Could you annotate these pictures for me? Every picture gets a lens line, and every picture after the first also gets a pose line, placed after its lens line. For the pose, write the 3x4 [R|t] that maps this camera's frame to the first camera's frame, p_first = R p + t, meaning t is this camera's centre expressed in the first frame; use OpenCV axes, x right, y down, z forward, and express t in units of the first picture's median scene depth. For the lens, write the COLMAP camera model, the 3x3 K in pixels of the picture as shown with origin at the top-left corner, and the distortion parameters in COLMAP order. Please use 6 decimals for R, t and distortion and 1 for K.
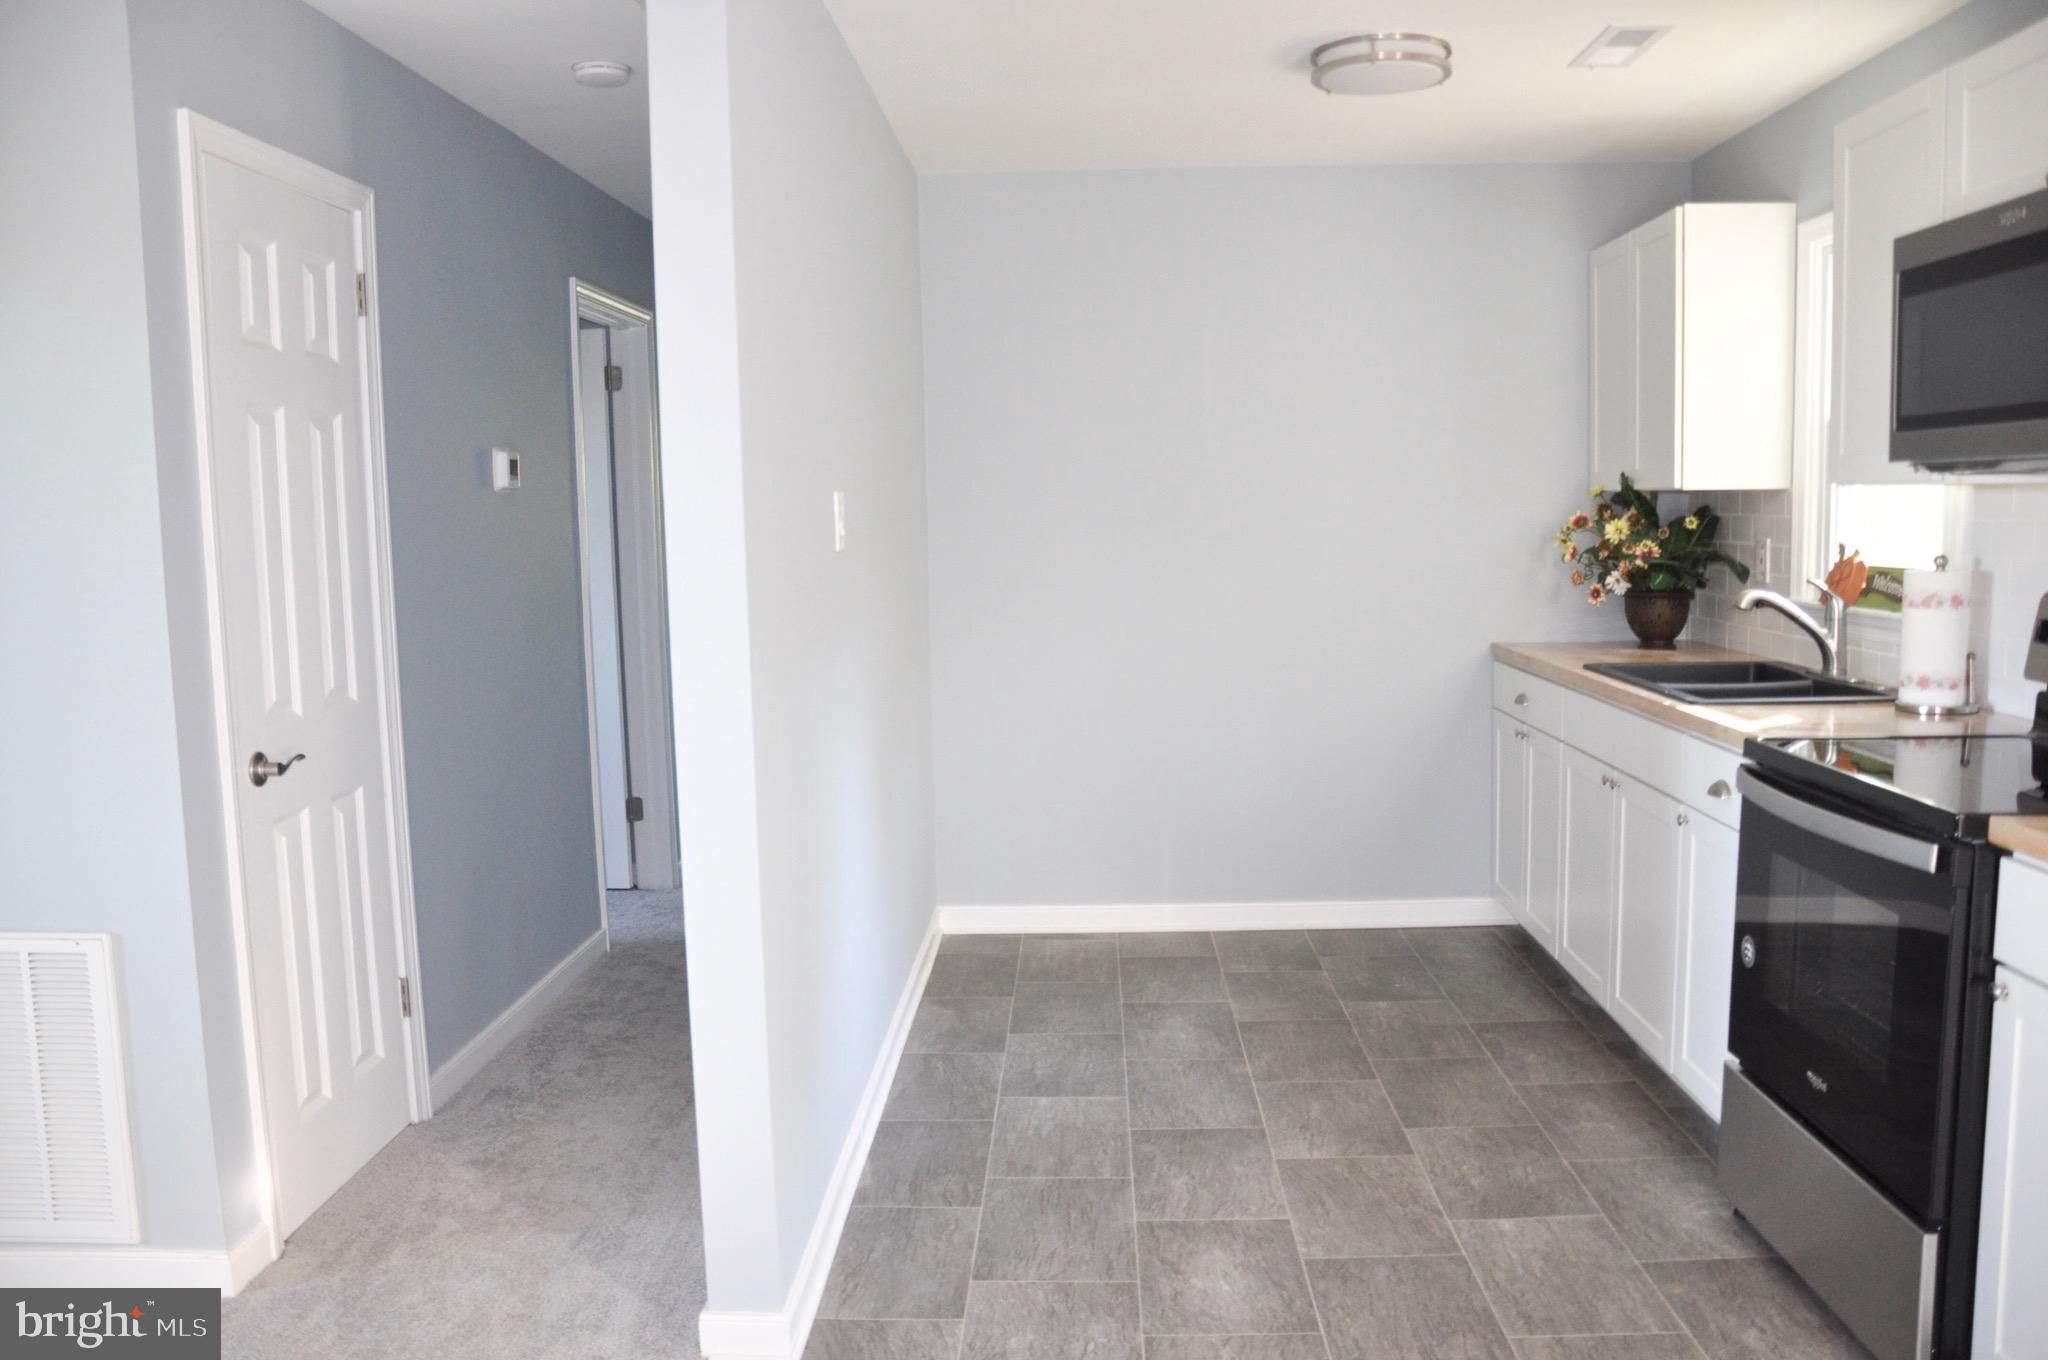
lens RADIAL K [[1587.5, 0, 1024.0], [0, 1587.5, 680.0], [0, 0, 1]] dist [-0.163525, 0.120771]
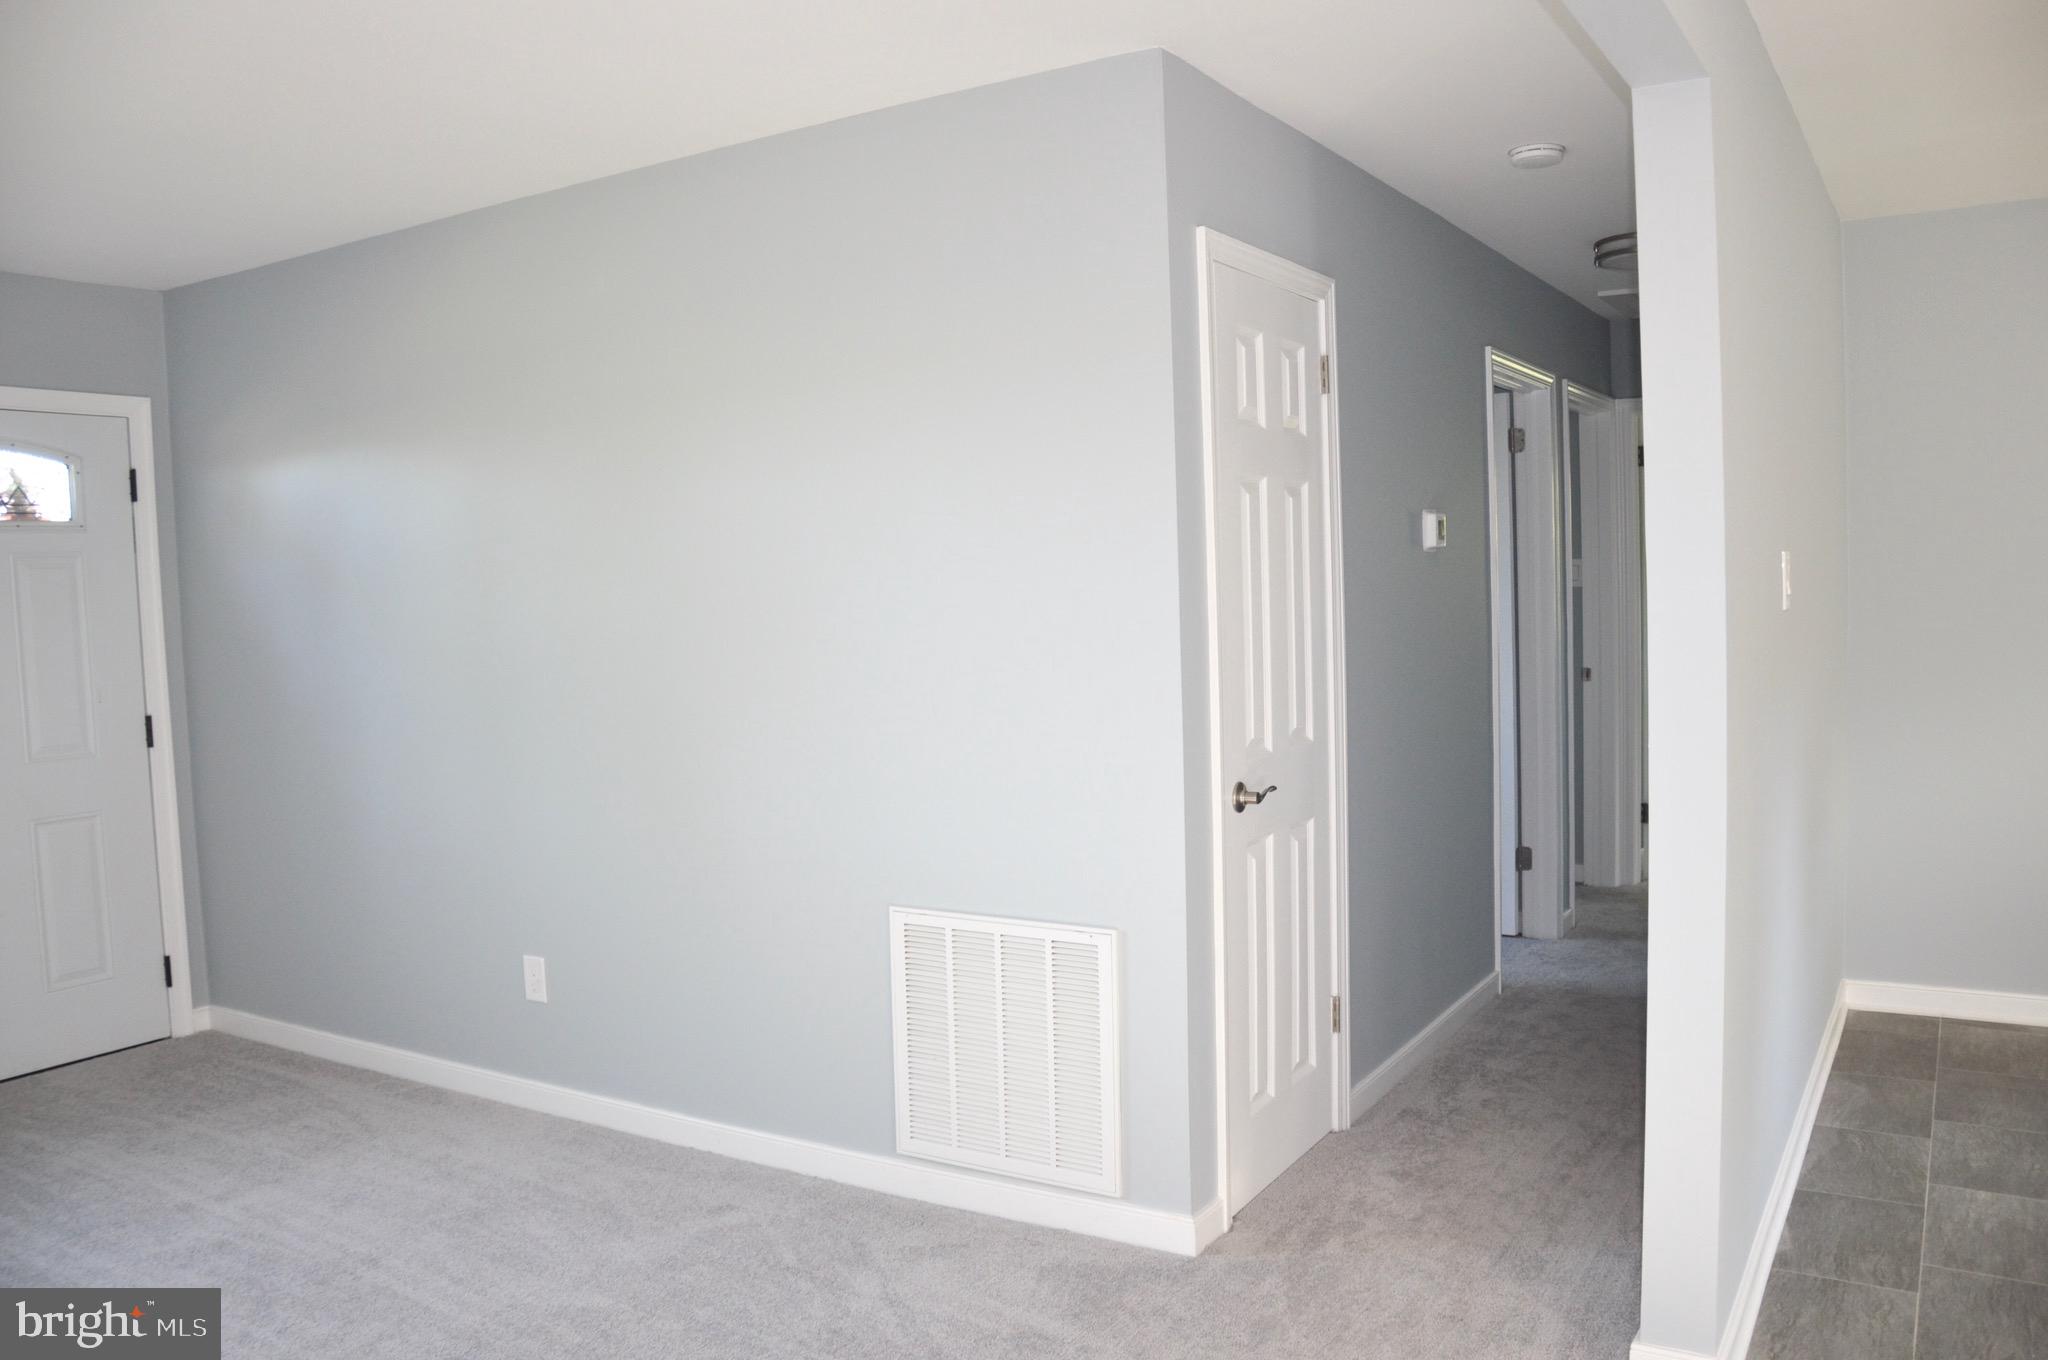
lens RADIAL K [[1587.5, 0, 1024.0], [0, 1587.5, 680.0], [0, 0, 1]] dist [-0.163525, 0.120771]
pose [[0.871336, 0.023079, -0.490144, -0.058724], [-0.039877, 0.998920, -0.023854, 0.005189], [0.489064, 0.040331, 0.871315, -0.084786]]
